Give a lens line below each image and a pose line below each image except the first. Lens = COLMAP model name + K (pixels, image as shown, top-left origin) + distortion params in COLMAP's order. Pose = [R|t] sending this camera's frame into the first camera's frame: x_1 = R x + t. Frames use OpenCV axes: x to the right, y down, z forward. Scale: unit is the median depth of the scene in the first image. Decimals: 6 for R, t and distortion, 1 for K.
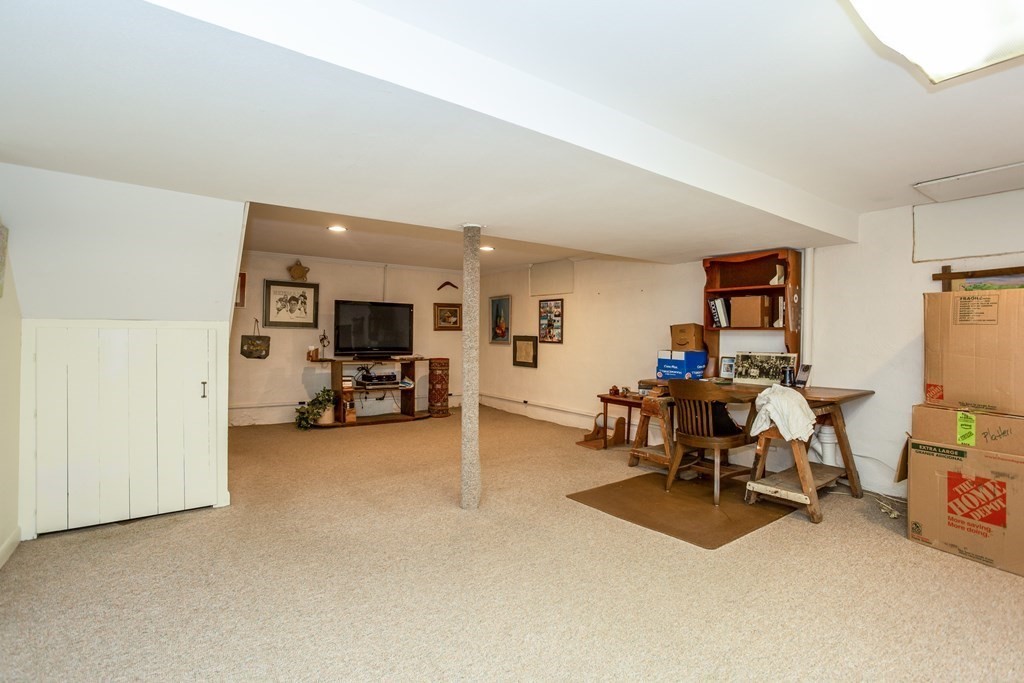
lens RADIAL K [[491.1, 0, 512.0], [0, 491.1, 341.5], [0, 0, 1]] dist [0.000211, 0.000046]
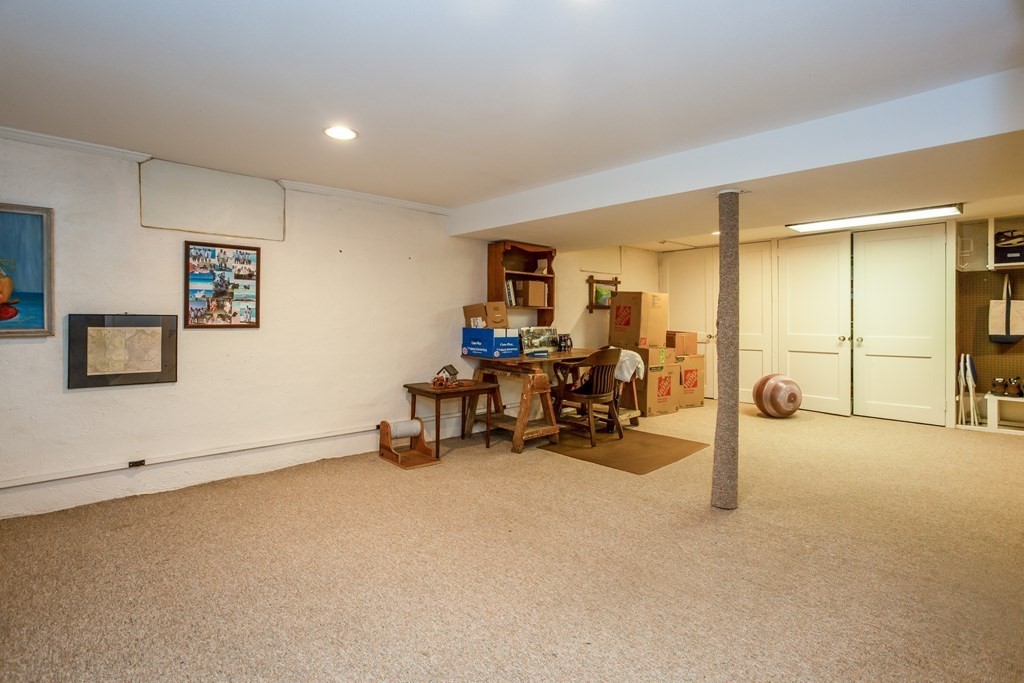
lens RADIAL K [[504.8, 0, 511.5], [0, 504.8, 309.1], [0, 0, 1]] dist [-0.004620, -0.000633]
pose [[-0.115822, -0.002712, 0.993266, -0.493958], [0.004764, 0.999983, 0.003286, -0.017353], [-0.993259, 0.005112, -0.115807, 0.767860]]
